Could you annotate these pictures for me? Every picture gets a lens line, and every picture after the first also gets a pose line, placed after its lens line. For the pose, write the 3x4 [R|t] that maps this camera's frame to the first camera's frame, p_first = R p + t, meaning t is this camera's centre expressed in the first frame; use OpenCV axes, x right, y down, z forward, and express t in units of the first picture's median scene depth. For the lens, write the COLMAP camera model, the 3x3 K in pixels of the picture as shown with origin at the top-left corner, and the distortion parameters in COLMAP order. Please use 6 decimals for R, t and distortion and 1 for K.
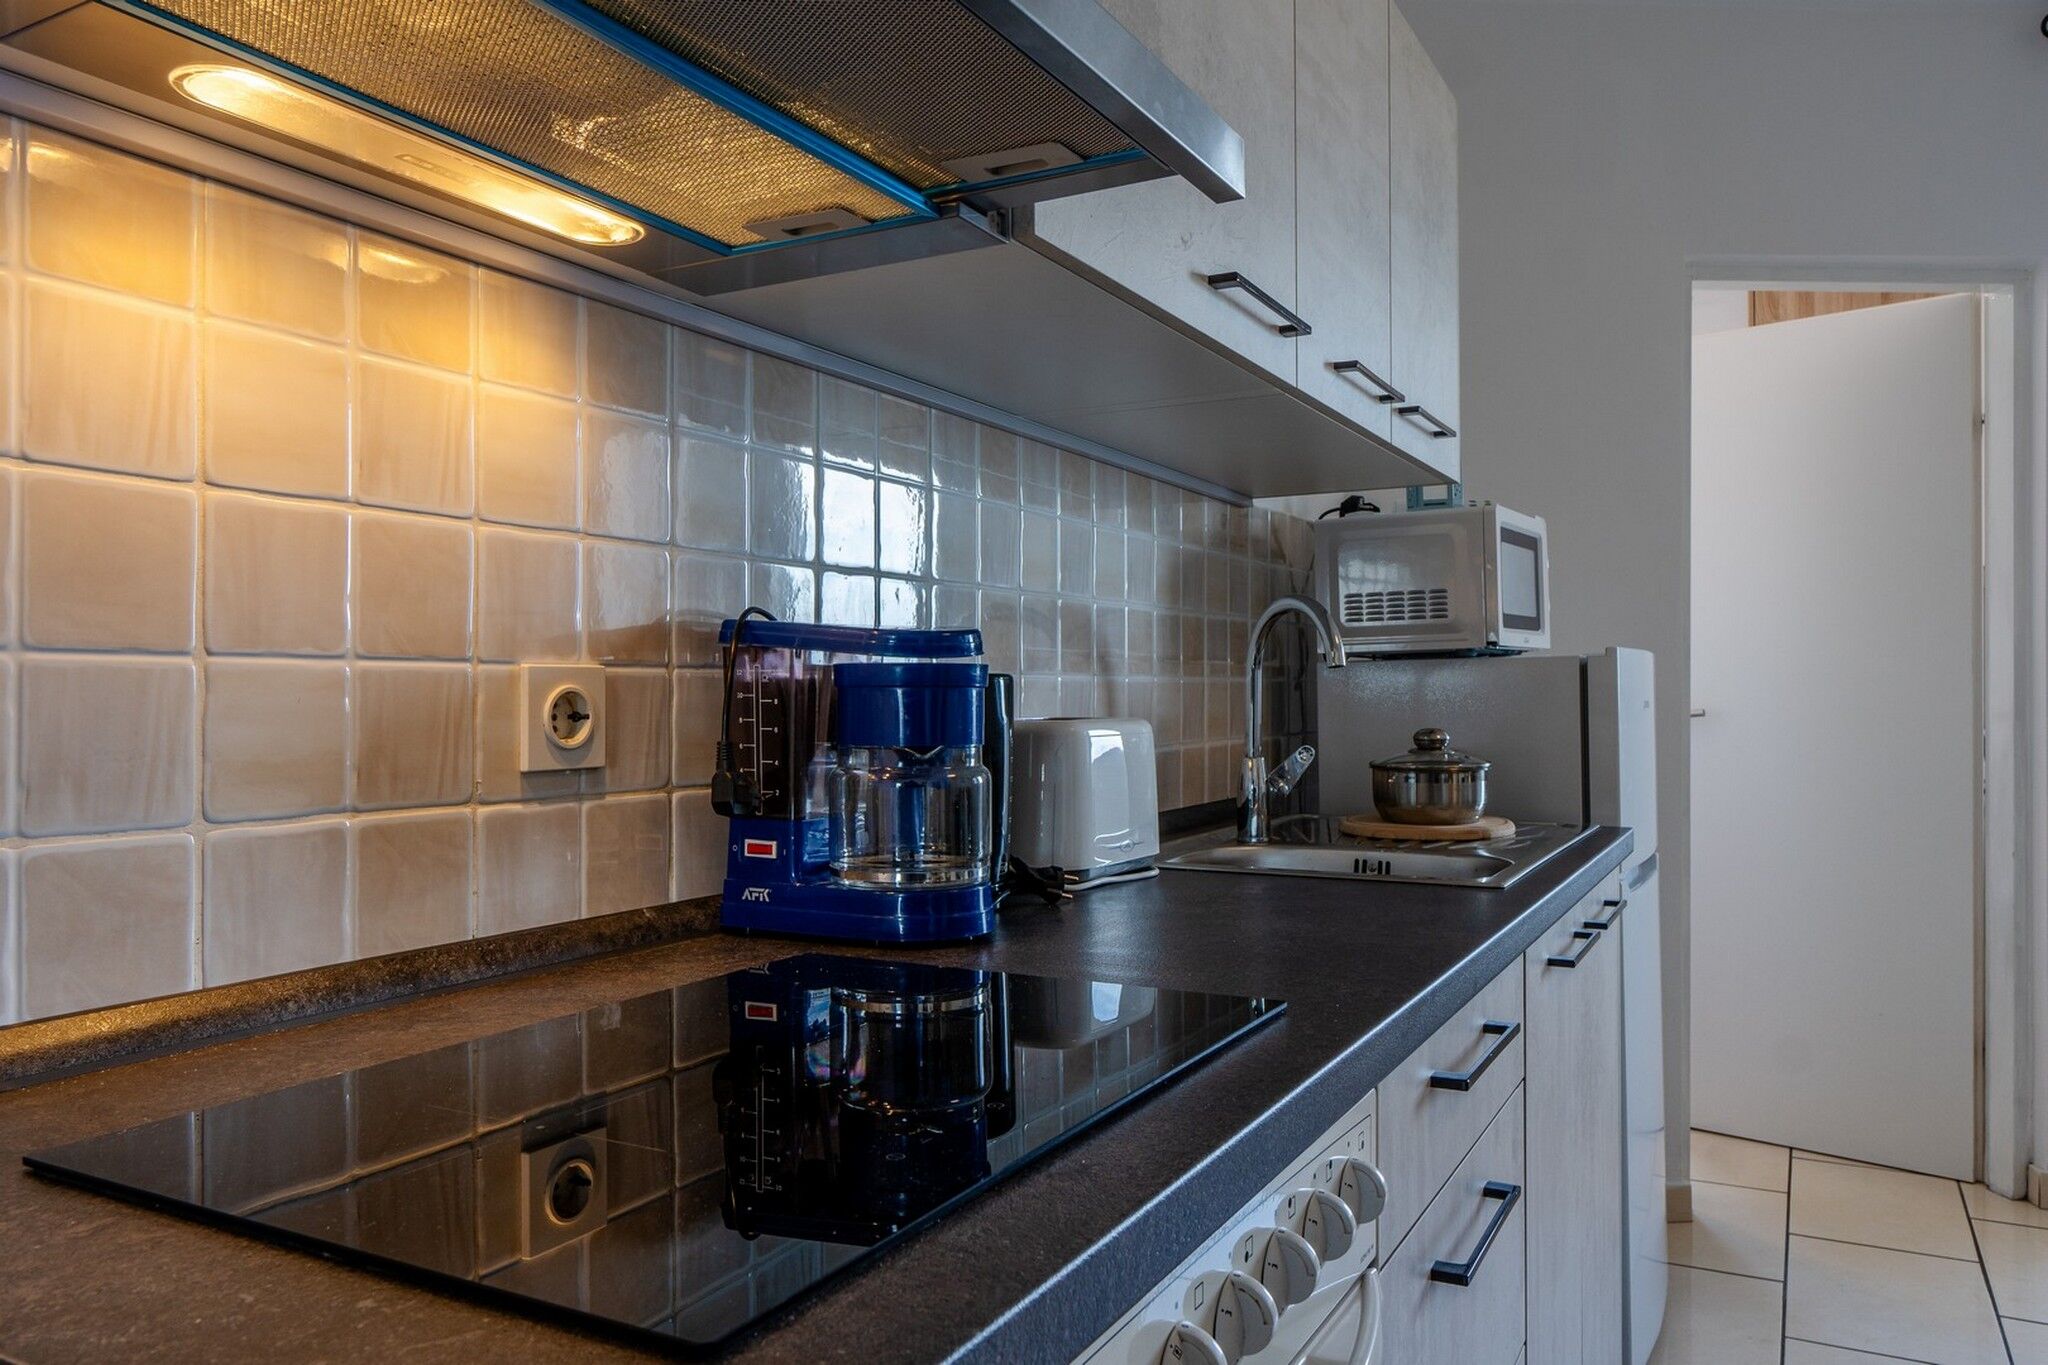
lens RADIAL K [[1459.3, 0, 1017.9], [0, 1459.3, 689.6], [0, 0, 1]] dist [-0.000642, -0.001849]
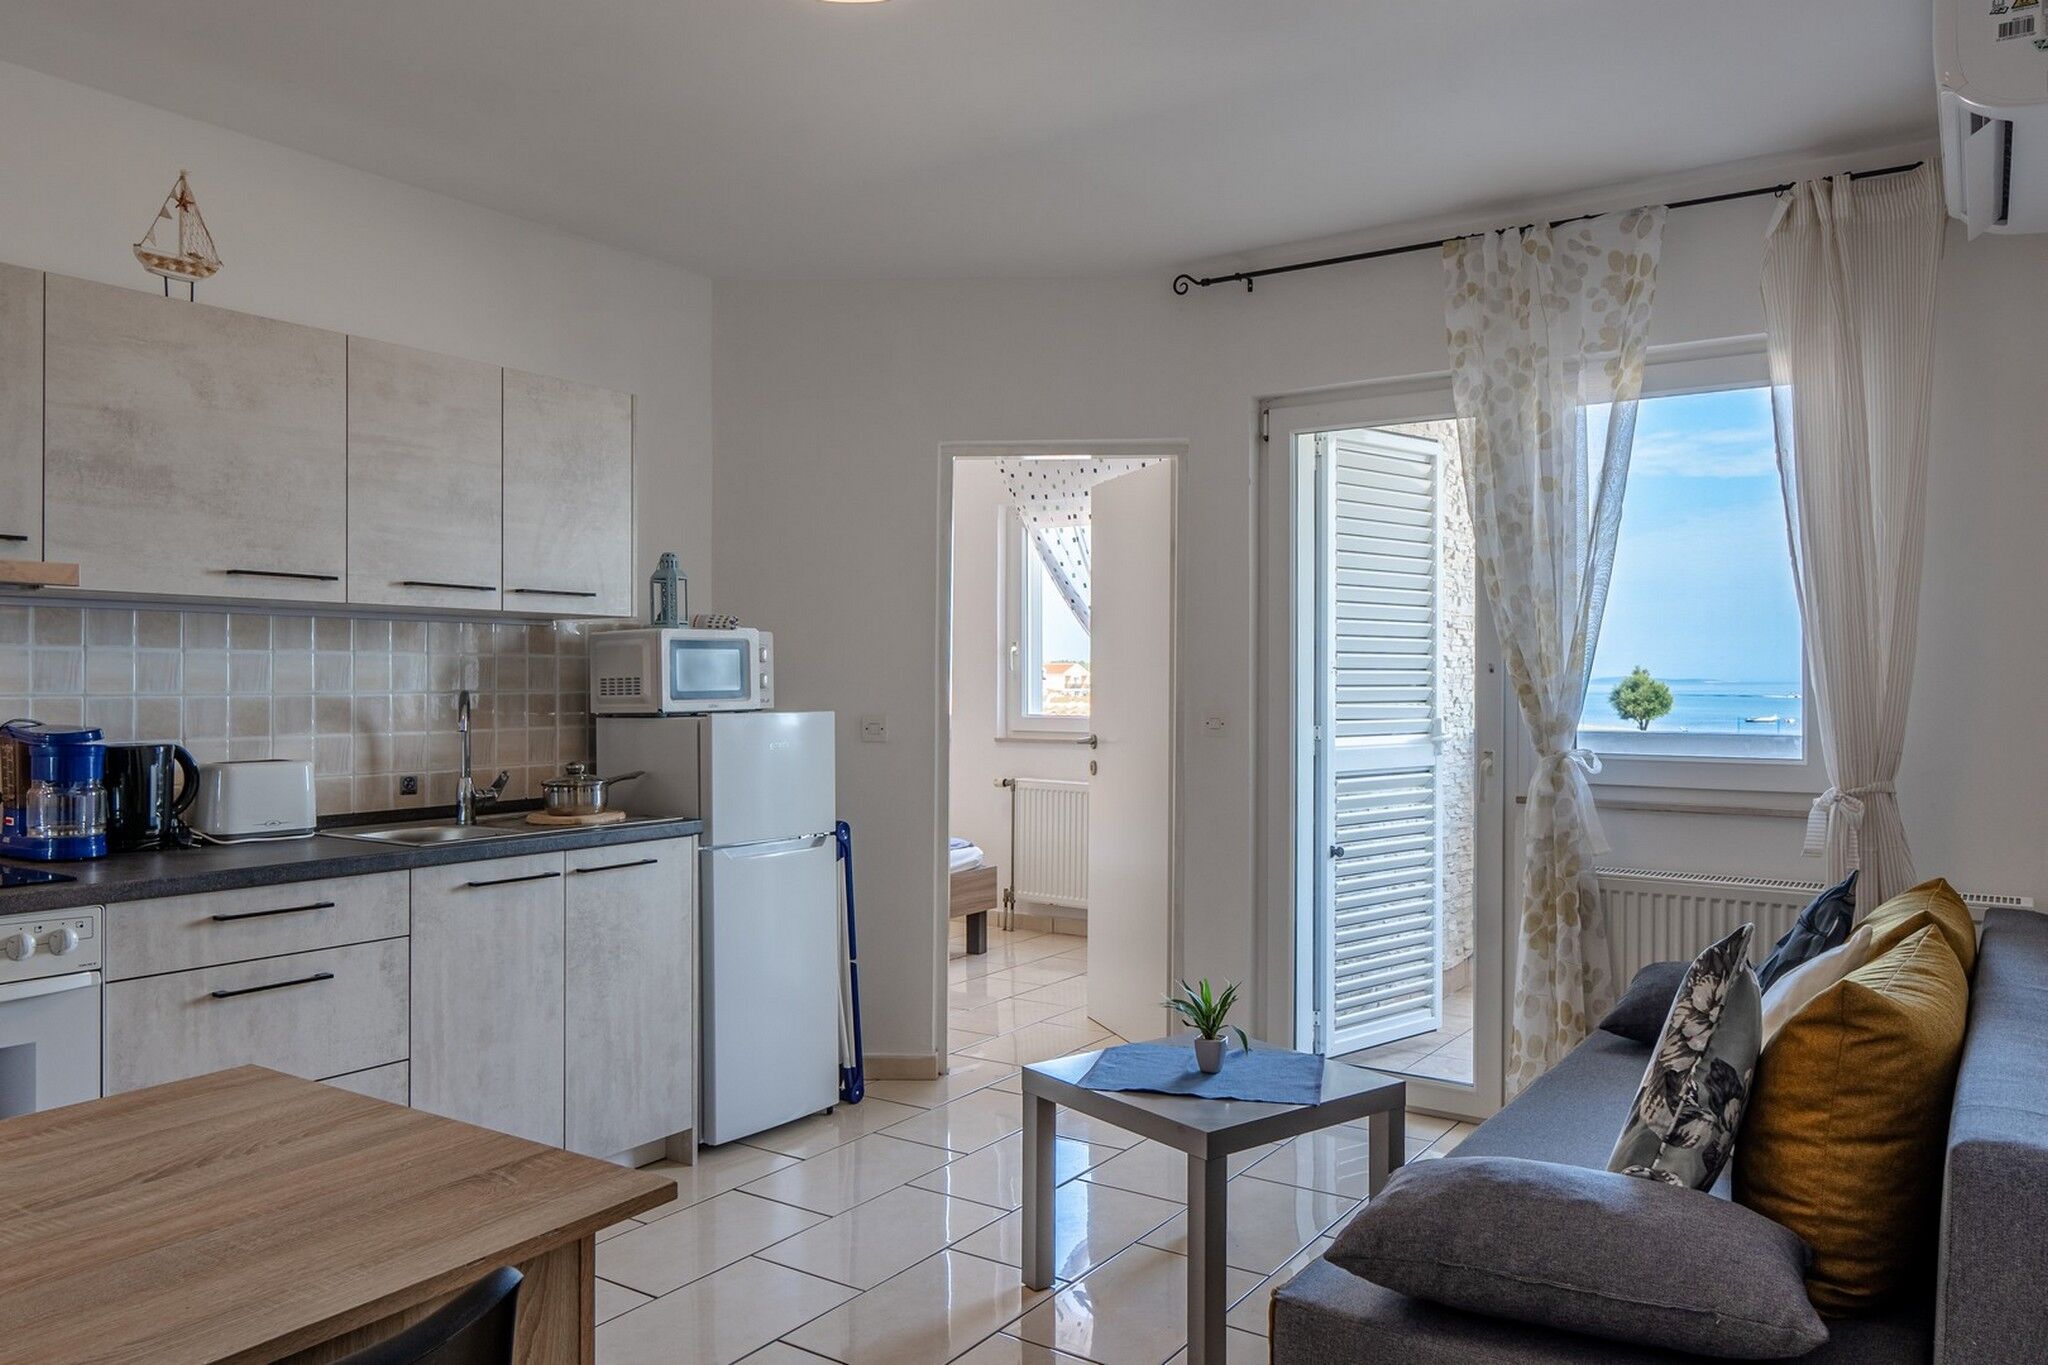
lens RADIAL K [[1442.4, 0, 1016.0], [0, 1442.4, 683.8], [0, 0, 1]] dist [0.003642, -0.010473]
pose [[0.994779, 0.007086, -0.101804, 1.858469], [-0.006416, 0.999956, 0.006903, -0.156606], [0.101848, -0.006214, 0.994781, -1.293926]]
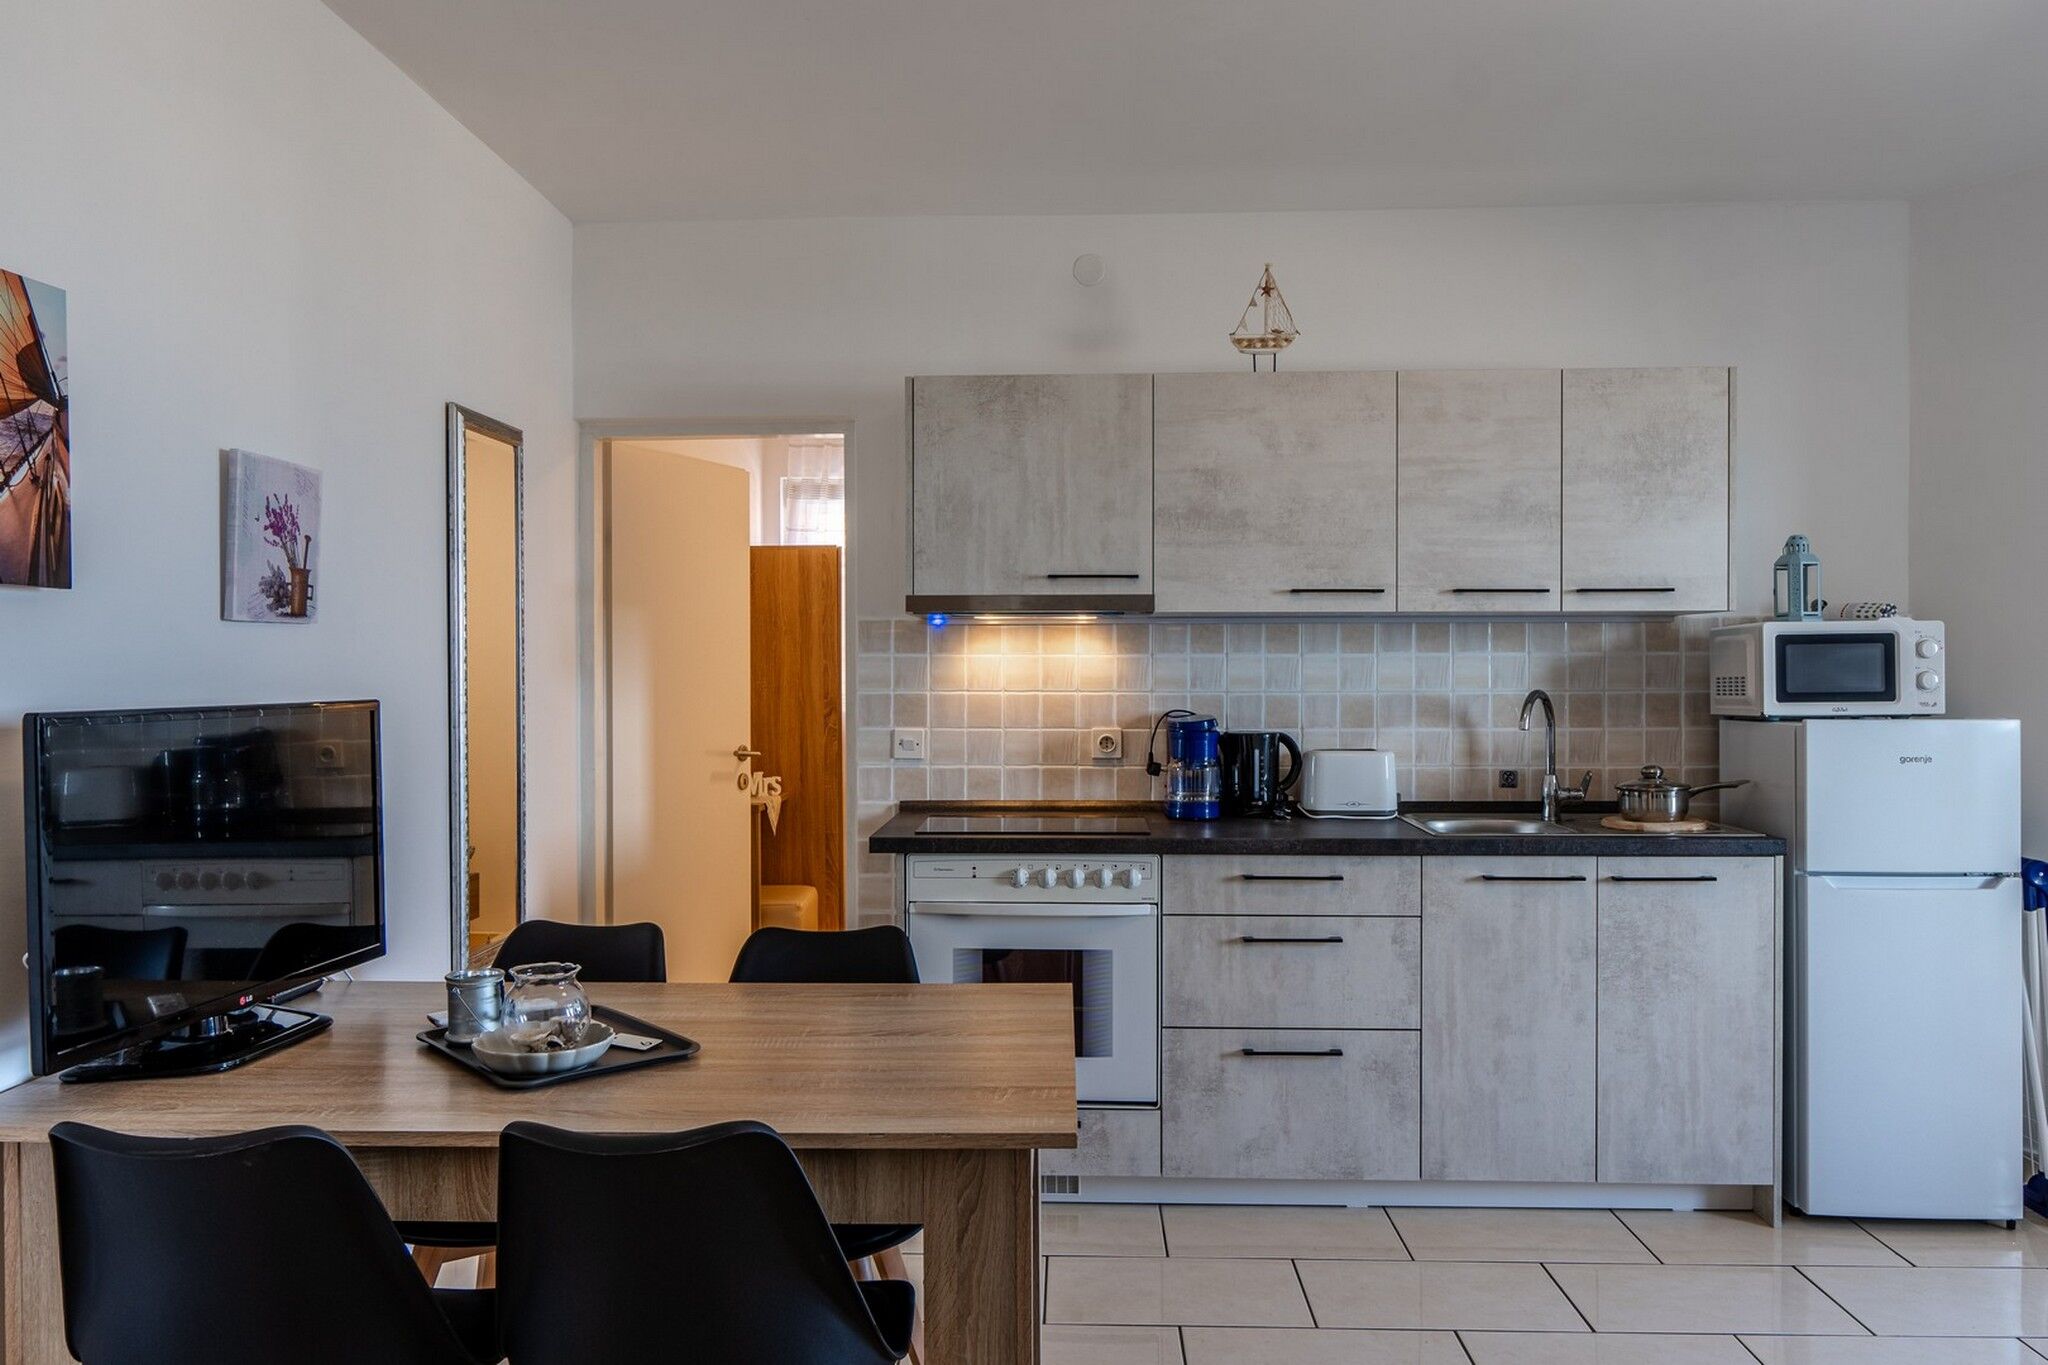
lens RADIAL K [[1453.9, 0, 1024.0], [0, 1453.9, 682.5], [0, 0, 1]] dist [-0.002214, -0.000496]
pose [[0.443762, 0.015992, -0.896002, 2.754159], [0.003842, 0.999798, 0.019747, -0.198936], [0.896136, -0.012205, 0.443611, -0.753825]]
